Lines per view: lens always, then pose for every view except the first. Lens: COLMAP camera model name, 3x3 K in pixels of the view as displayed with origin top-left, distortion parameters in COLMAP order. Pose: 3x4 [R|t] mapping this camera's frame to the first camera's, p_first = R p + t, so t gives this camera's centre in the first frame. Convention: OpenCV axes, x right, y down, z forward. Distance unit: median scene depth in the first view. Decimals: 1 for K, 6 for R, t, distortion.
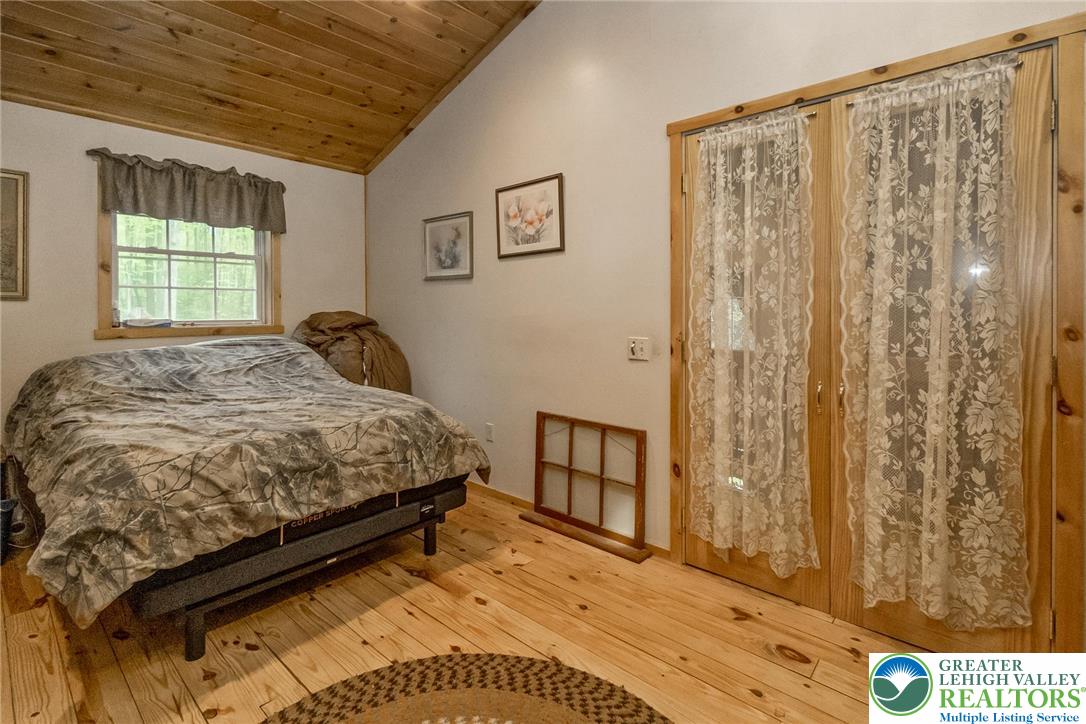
lens RADIAL K [[503.7, 0, 541.0], [0, 503.7, 315.5], [0, 0, 1]] dist [-0.000107, 0.000106]
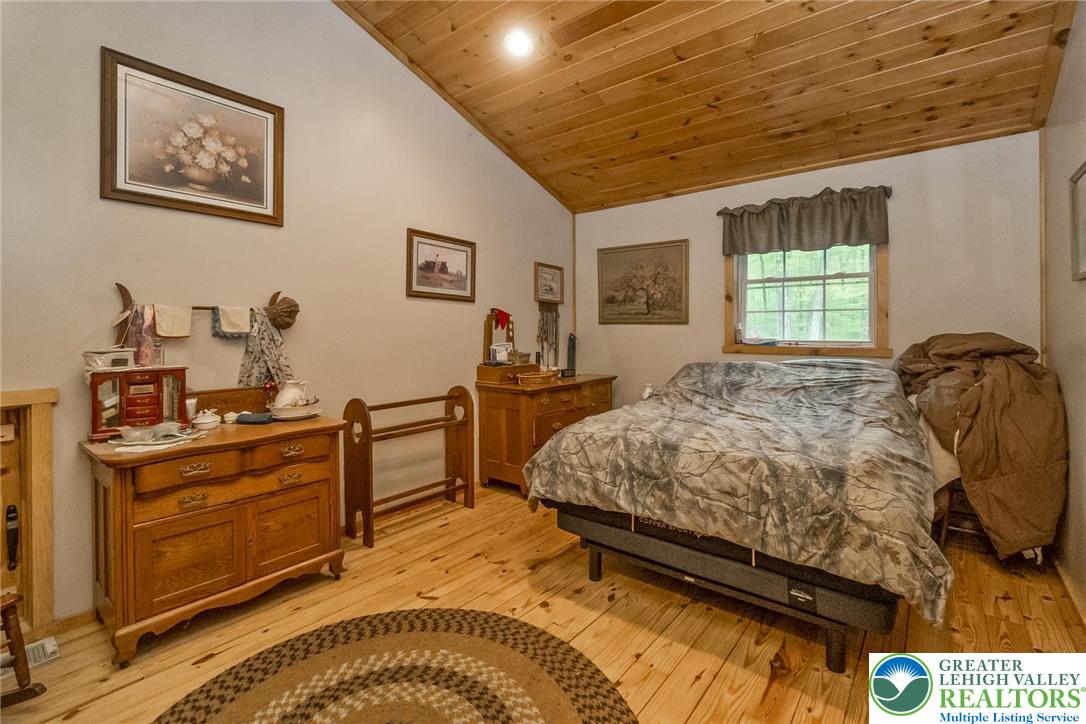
lens RADIAL K [[491.3, 0, 547.5], [0, 491.3, 335.5], [0, 0, 1]] dist [-0.002258, 0.000070]
pose [[0.054414, 0.013750, -0.998424, 0.470300], [-0.010573, 0.999857, 0.013193, -0.012361], [0.998462, 0.009838, 0.054552, 0.559572]]
